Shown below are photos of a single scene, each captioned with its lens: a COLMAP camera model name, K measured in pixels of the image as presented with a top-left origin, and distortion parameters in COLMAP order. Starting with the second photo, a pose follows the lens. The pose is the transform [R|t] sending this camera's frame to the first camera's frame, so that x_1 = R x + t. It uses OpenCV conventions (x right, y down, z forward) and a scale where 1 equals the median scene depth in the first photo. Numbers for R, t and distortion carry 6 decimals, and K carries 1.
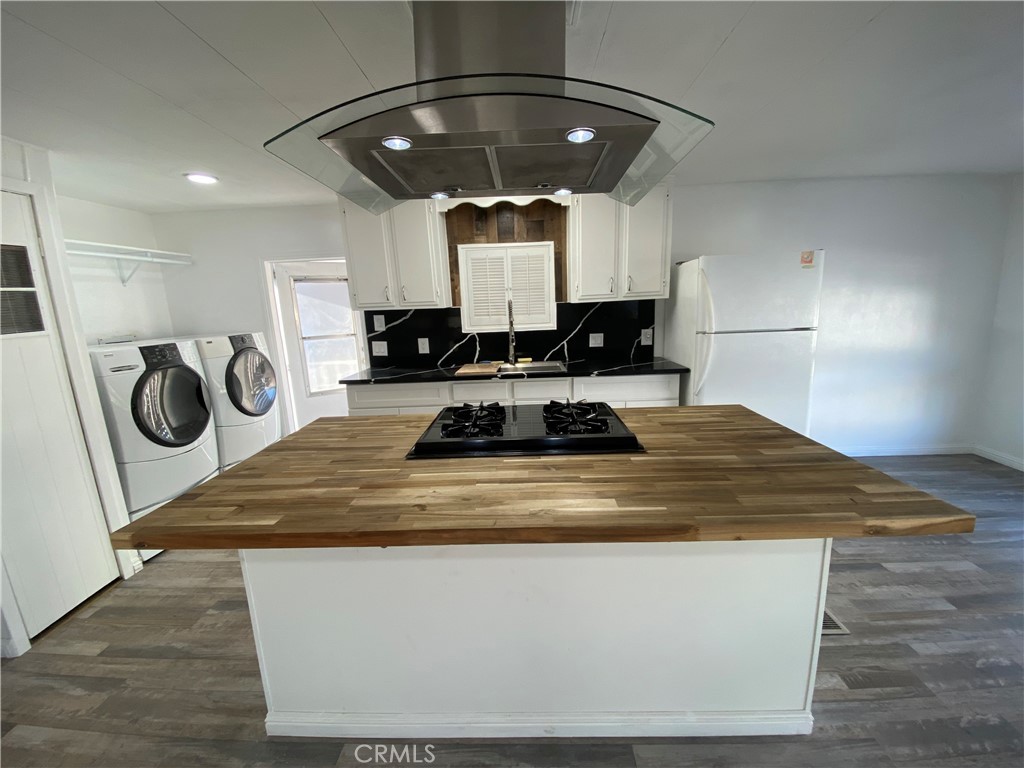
lens RADIAL K [[407.5, 0, 512.0], [0, 407.5, 384.0], [0, 0, 1]] dist [0.001608, -0.011513]
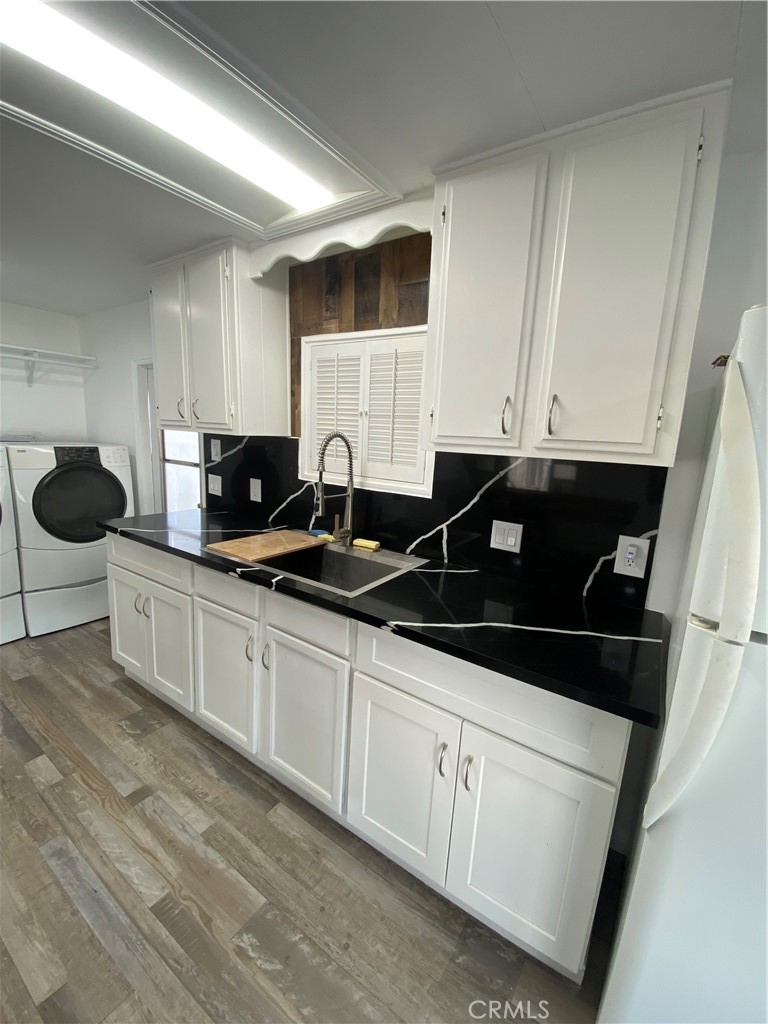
lens RADIAL K [[407.5, 0, 384.0], [0, 407.5, 512.0], [0, 0, 1]] dist [0.001608, -0.011513]
pose [[0.839387, 0.181477, -0.512344, 0.324513], [-0.188178, 0.981348, 0.039307, -0.127894], [0.509921, 0.063418, 0.857881, 0.541343]]
